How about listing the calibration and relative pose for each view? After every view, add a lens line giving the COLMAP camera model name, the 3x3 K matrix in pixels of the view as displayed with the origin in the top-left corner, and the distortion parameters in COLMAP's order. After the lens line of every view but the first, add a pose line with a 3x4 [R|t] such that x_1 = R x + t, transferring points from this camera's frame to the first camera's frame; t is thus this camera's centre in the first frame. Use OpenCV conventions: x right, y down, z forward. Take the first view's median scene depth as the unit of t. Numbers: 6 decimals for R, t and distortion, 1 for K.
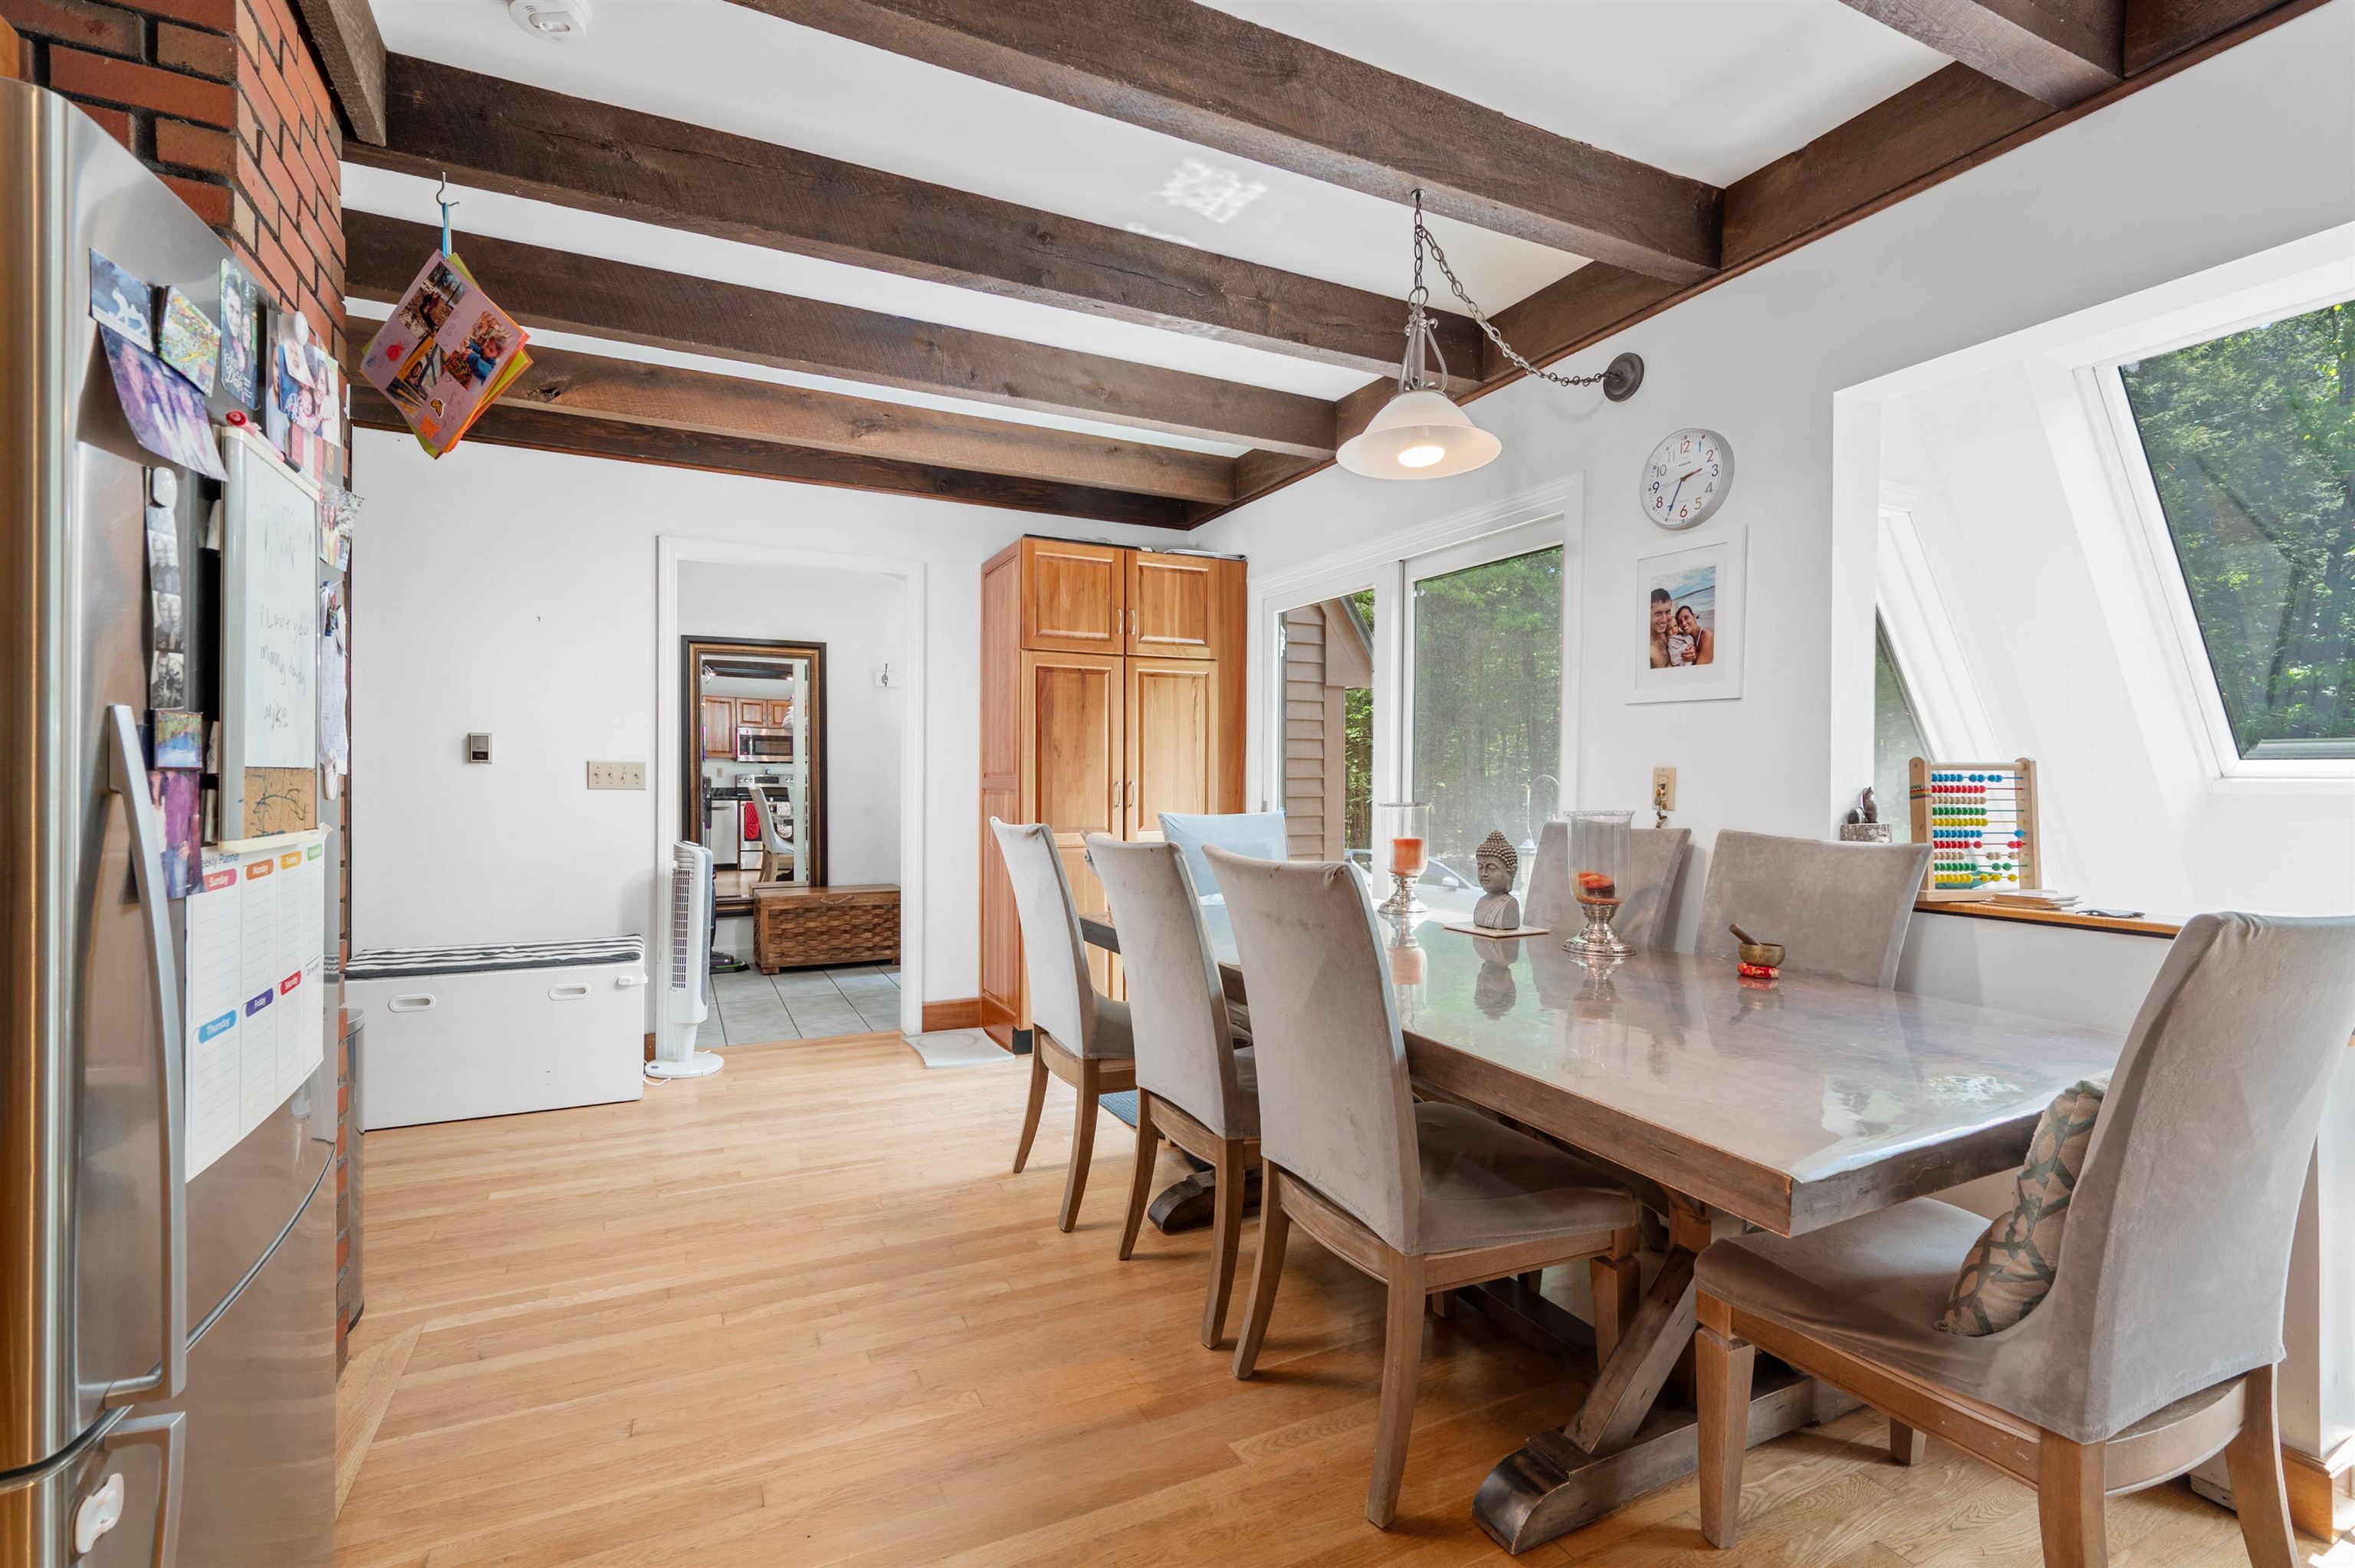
lens RADIAL K [[1045.7, 0, 1176.4], [0, 1045.7, 771.3], [0, 0, 1]] dist [0.002346, -0.000129]
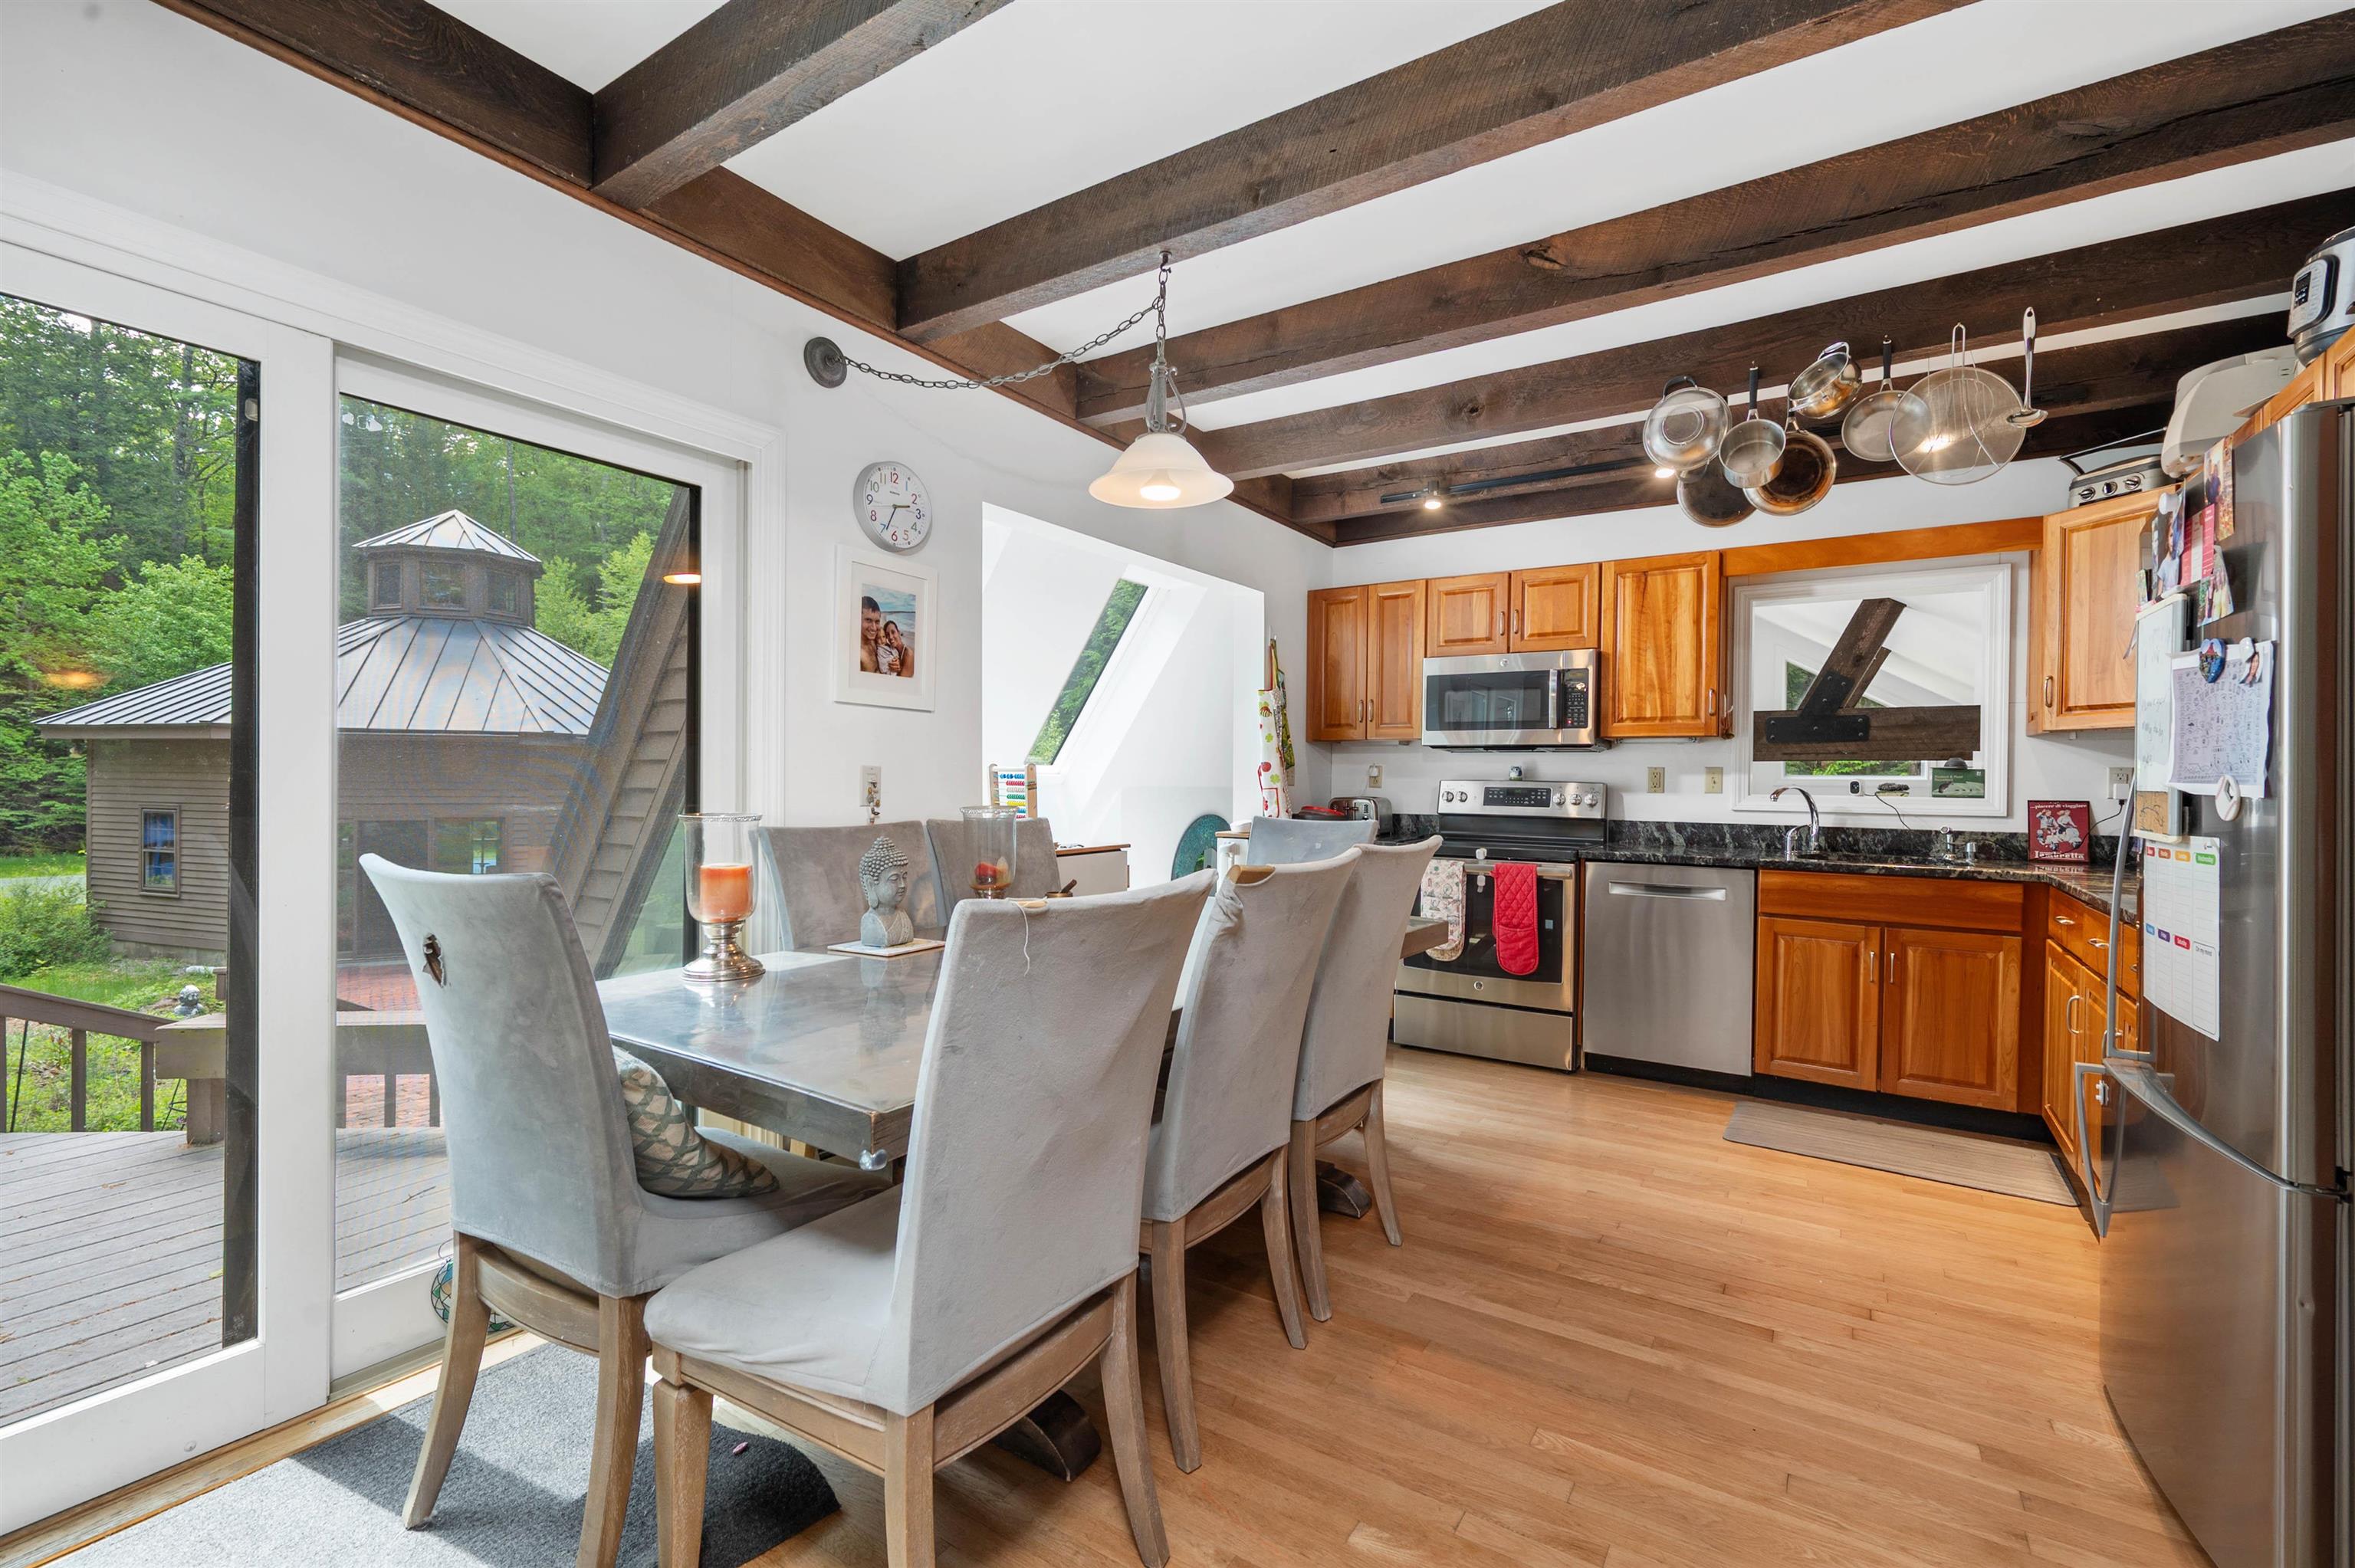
lens RADIAL K [[1015.4, 0, 1172.3], [0, 1015.4, 788.4], [0, 0, 1]] dist [0.001410, 0.000368]
pose [[-0.515124, -0.019999, 0.856882, -0.599094], [-0.012540, 0.999797, 0.015796, -0.001942], [-0.857024, -0.002608, -0.515270, 1.317572]]
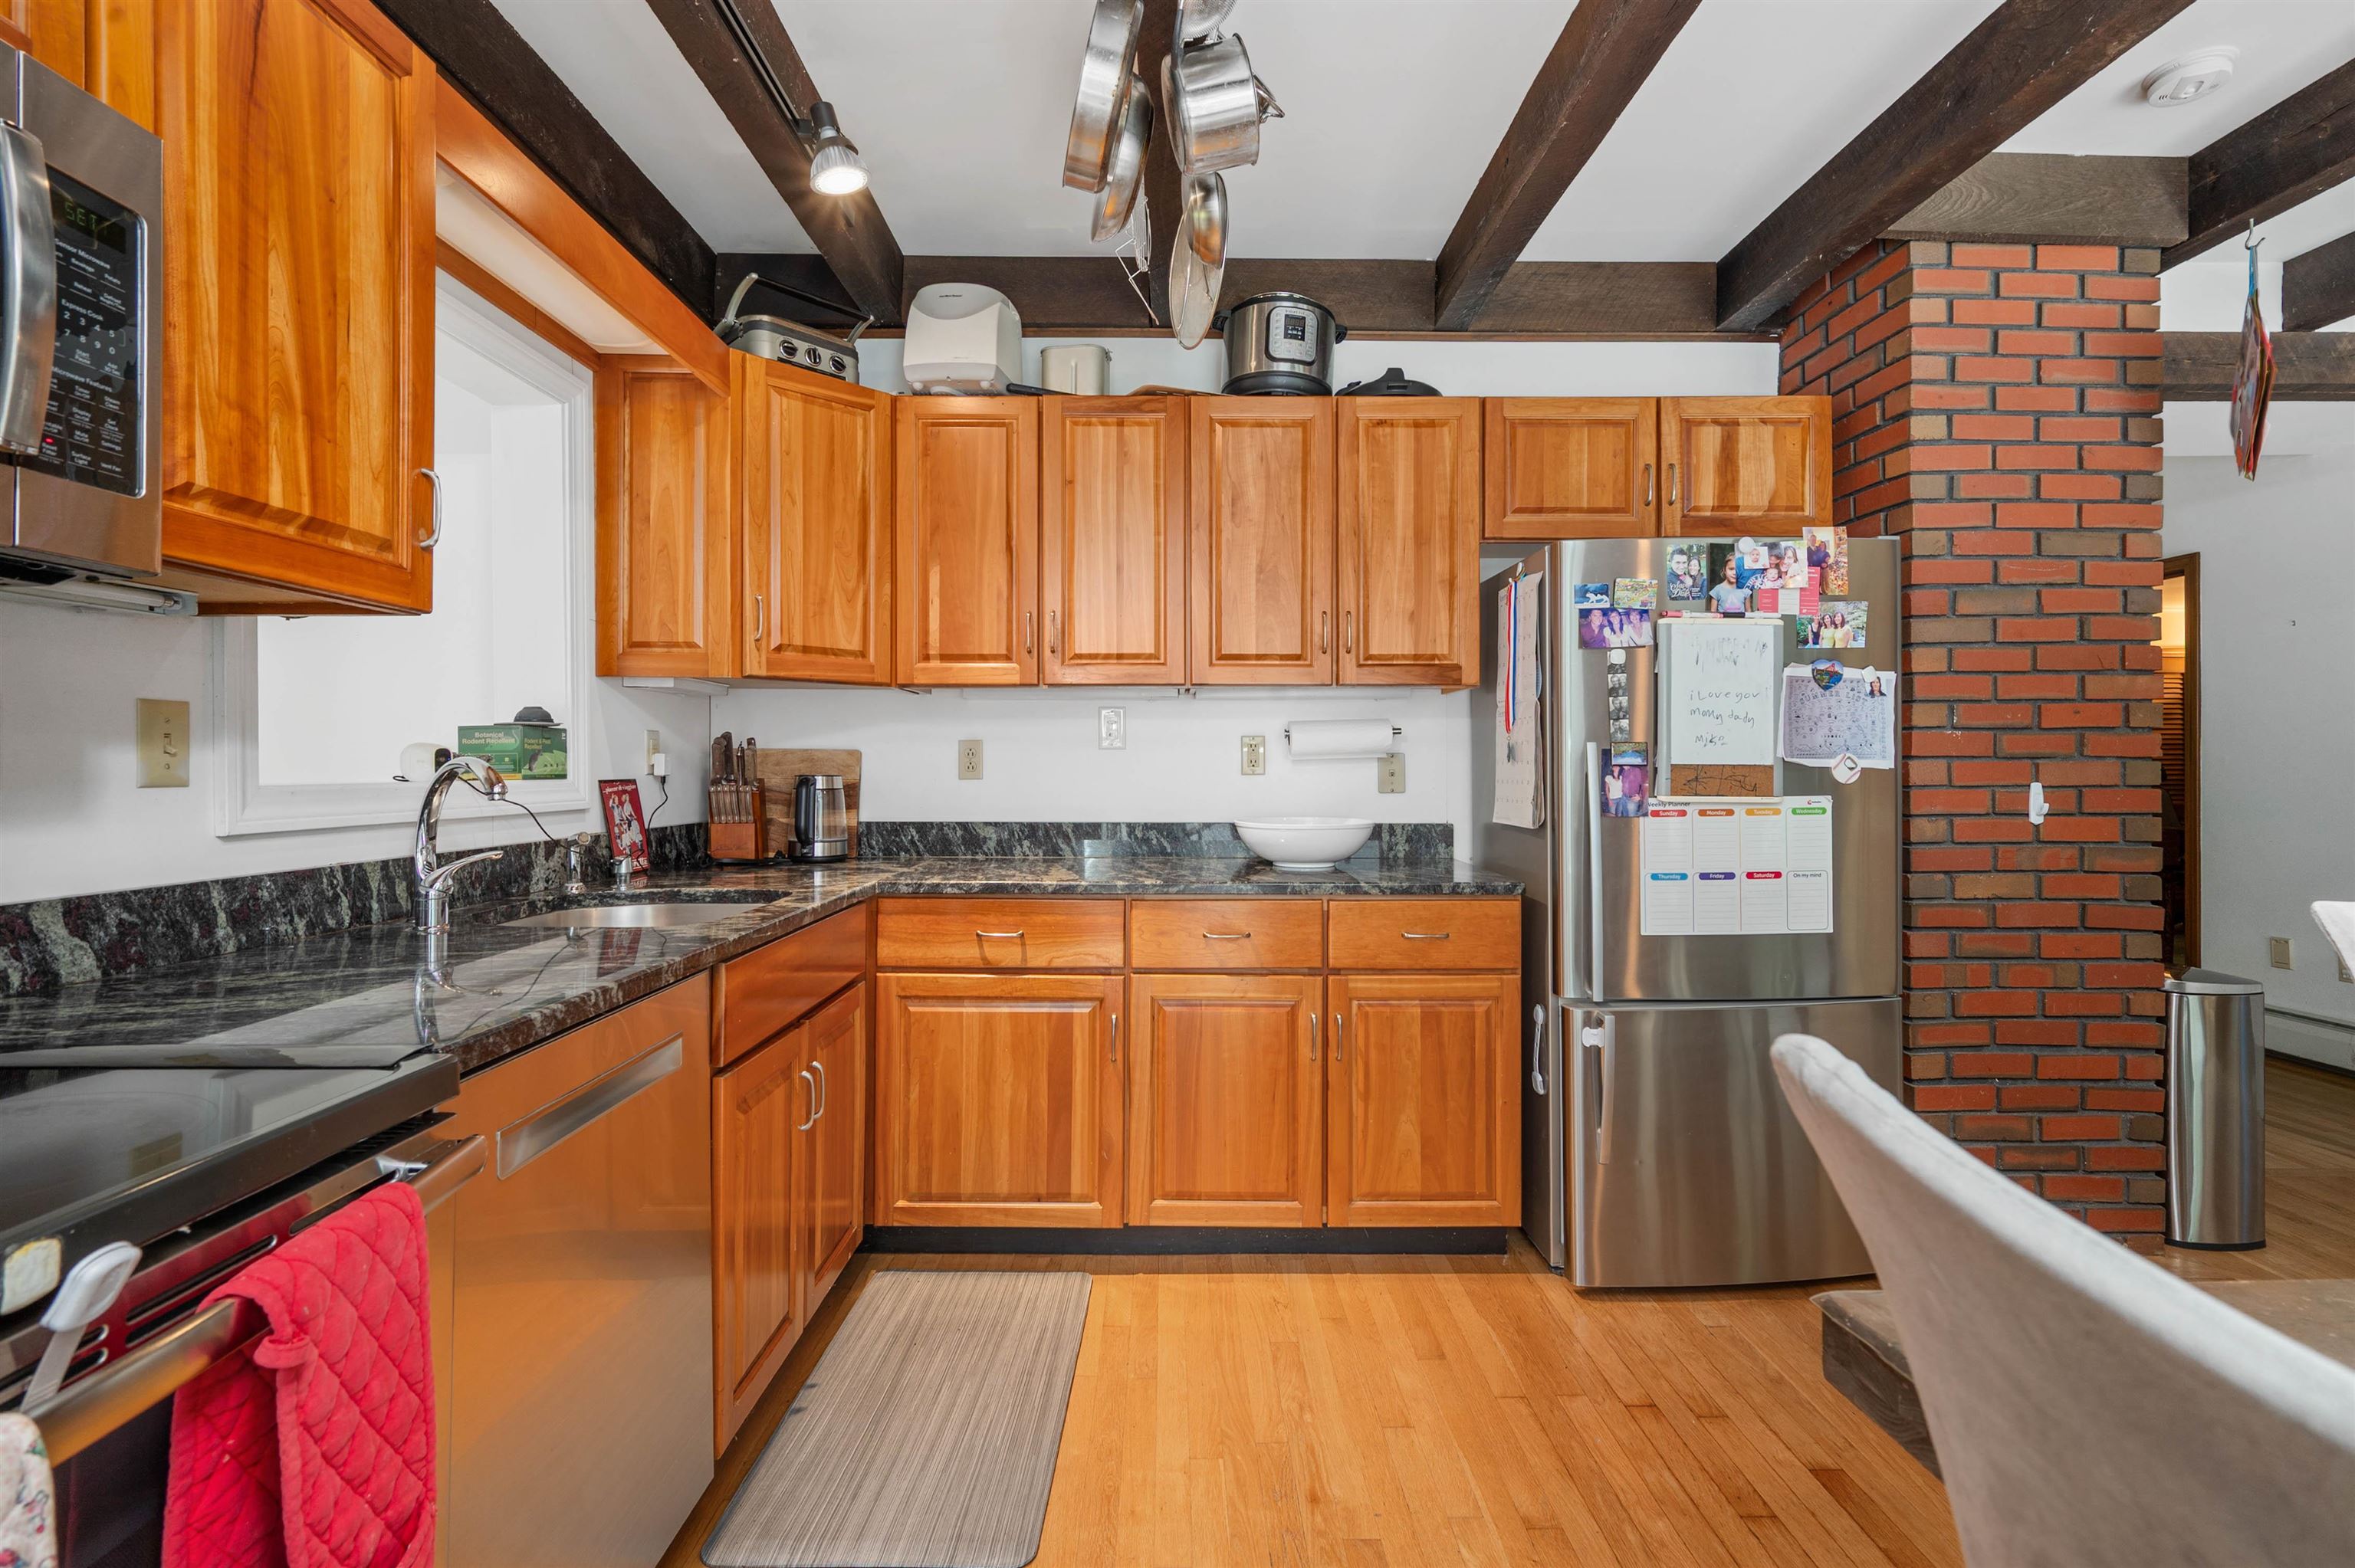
lens RADIAL K [[1045.7, 0, 1183.6], [0, 1045.7, 756.6], [0, 0, 1]] dist [0.002346, -0.000129]
pose [[-0.419215, -0.013448, -0.907788, 0.603803], [-0.006375, 0.999909, -0.011869, 0.009133], [0.907865, 0.000812, -0.419262, 0.397506]]
